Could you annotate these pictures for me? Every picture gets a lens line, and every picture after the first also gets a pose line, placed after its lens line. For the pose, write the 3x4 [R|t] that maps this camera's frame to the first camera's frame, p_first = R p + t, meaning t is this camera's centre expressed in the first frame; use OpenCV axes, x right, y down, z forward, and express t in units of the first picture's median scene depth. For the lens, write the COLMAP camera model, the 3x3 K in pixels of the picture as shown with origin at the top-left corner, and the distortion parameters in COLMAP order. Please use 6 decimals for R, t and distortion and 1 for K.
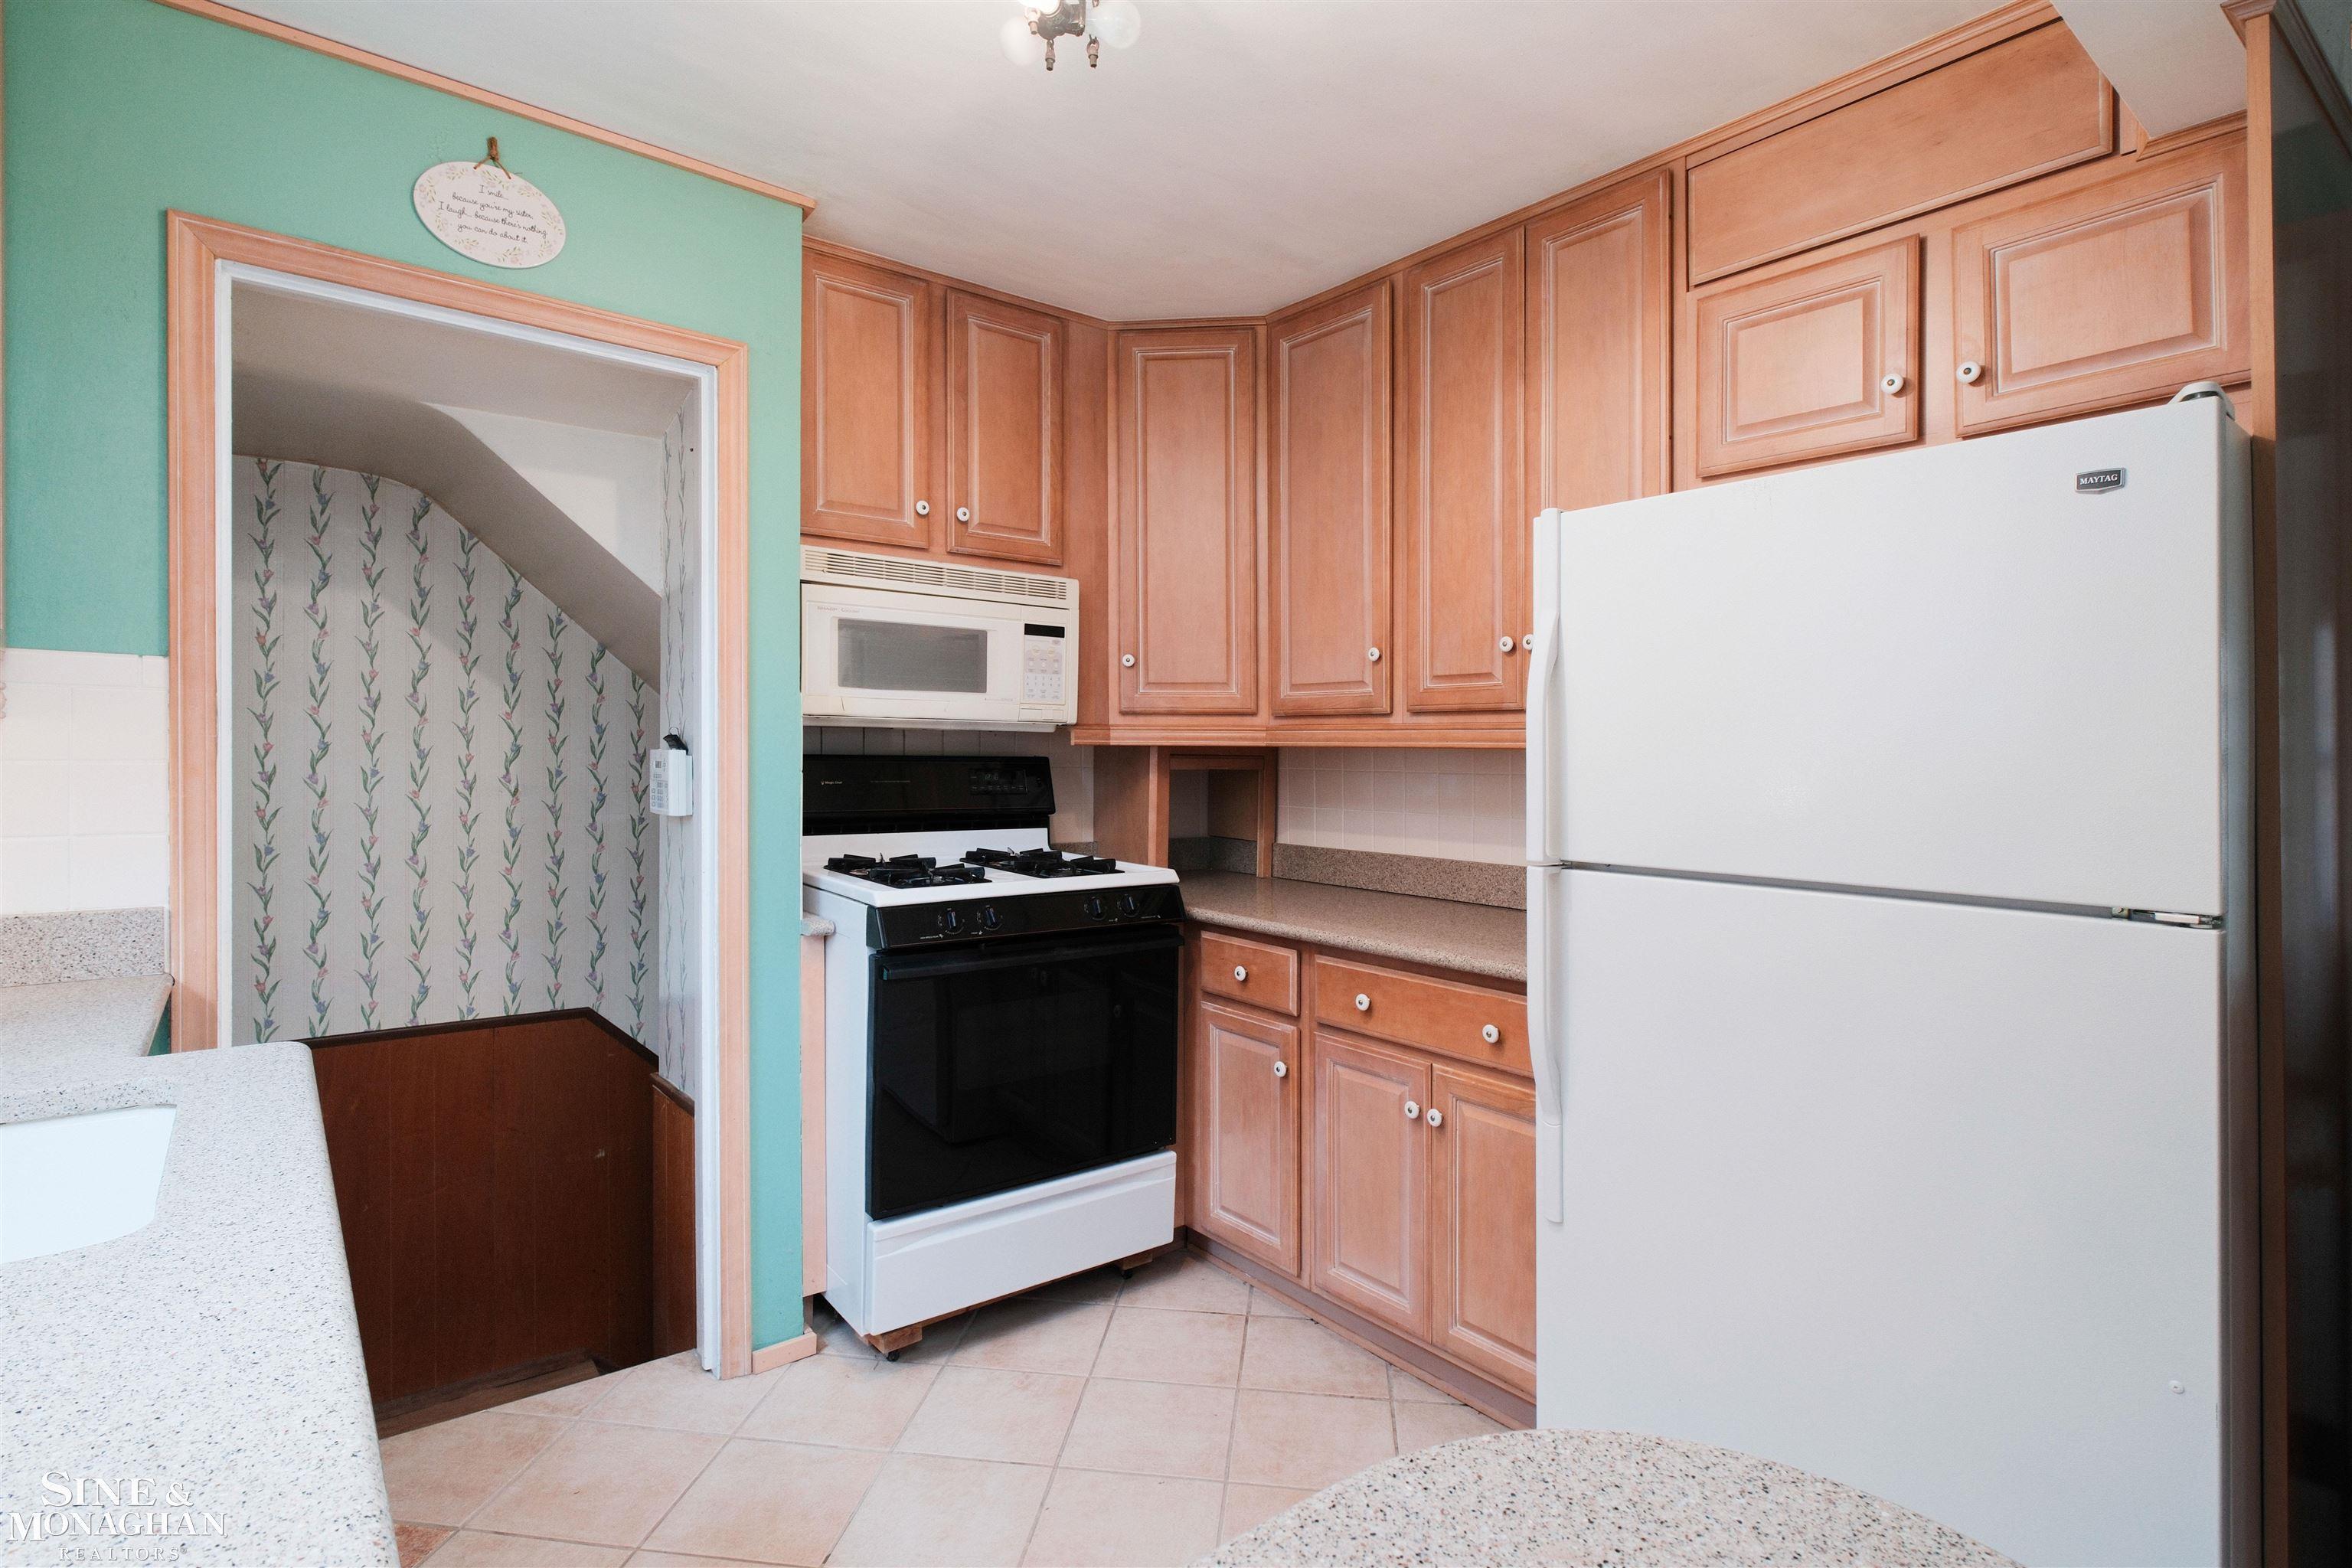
lens RADIAL K [[1147.8, 0, 1180.9], [0, 1147.8, 775.8], [0, 0, 1]] dist [-0.000871, 0.000039]
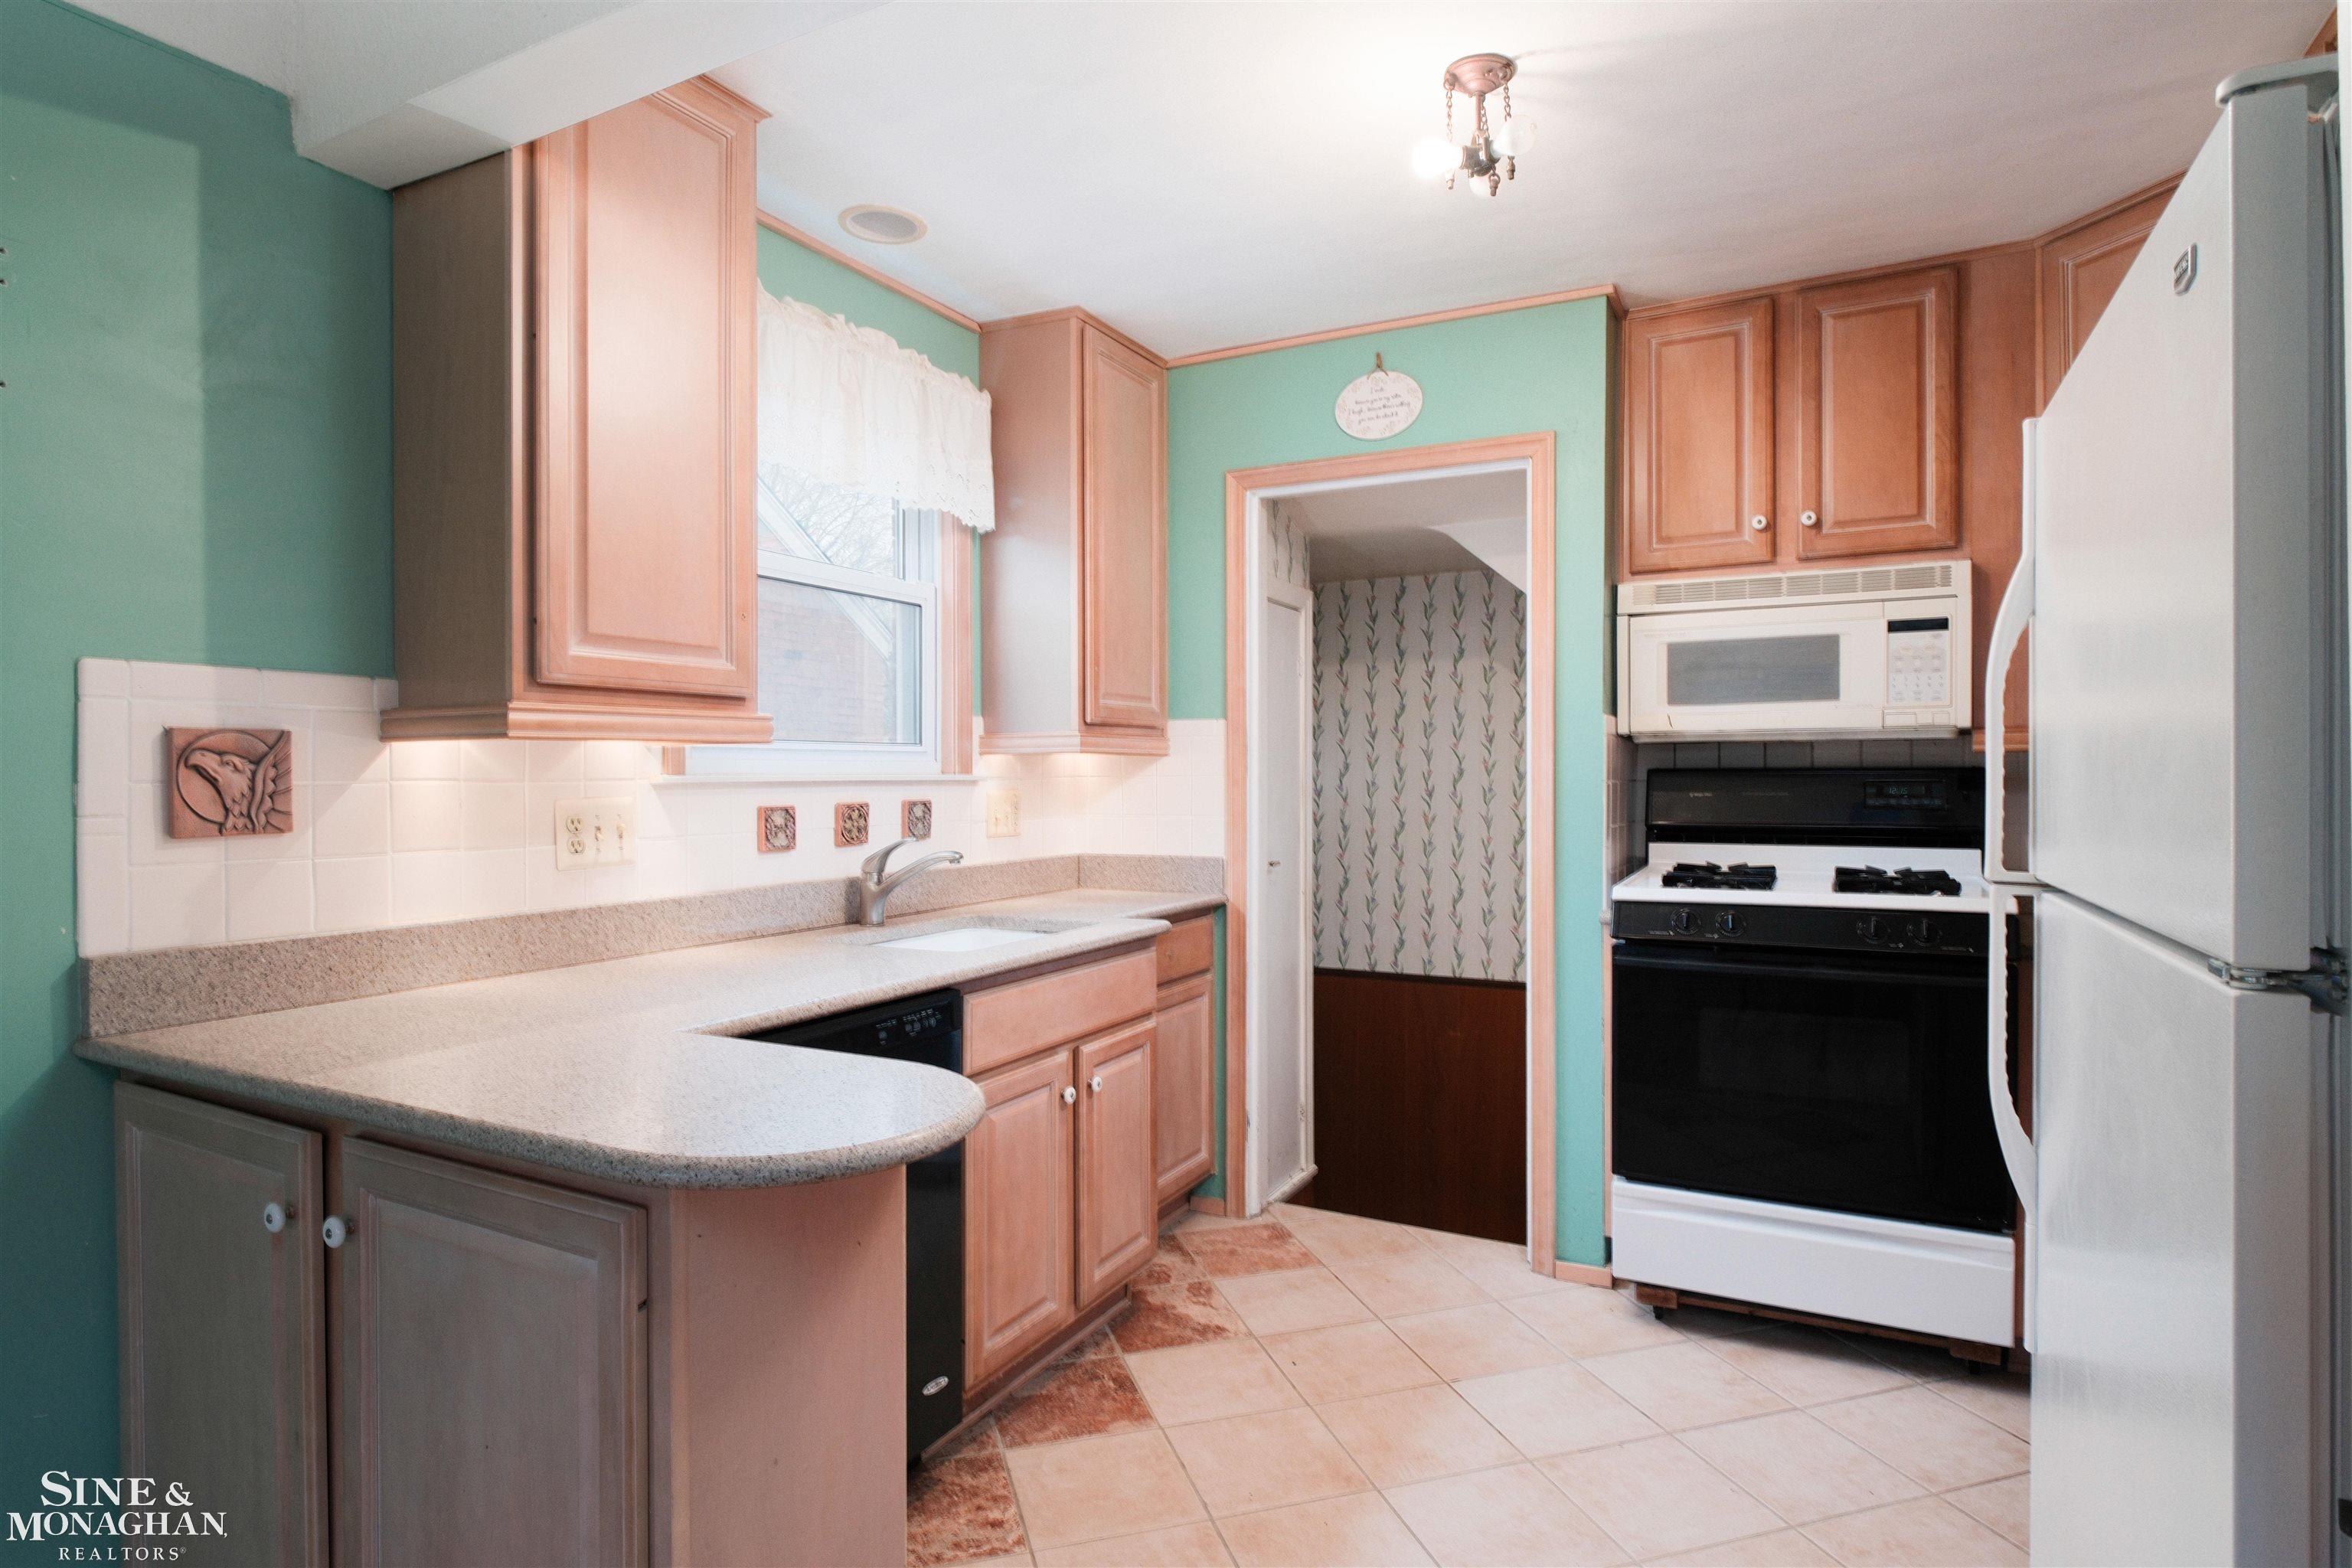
lens RADIAL K [[1220.8, 0, 1176.0], [0, 1220.8, 784.0], [0, 0, 1]] dist [-0.002404, -0.000238]
pose [[0.415444, -0.009728, -0.909567, 0.525483], [-0.009998, 0.999834, -0.015260, 0.018160], [0.909564, 0.015433, 0.415277, 0.087641]]
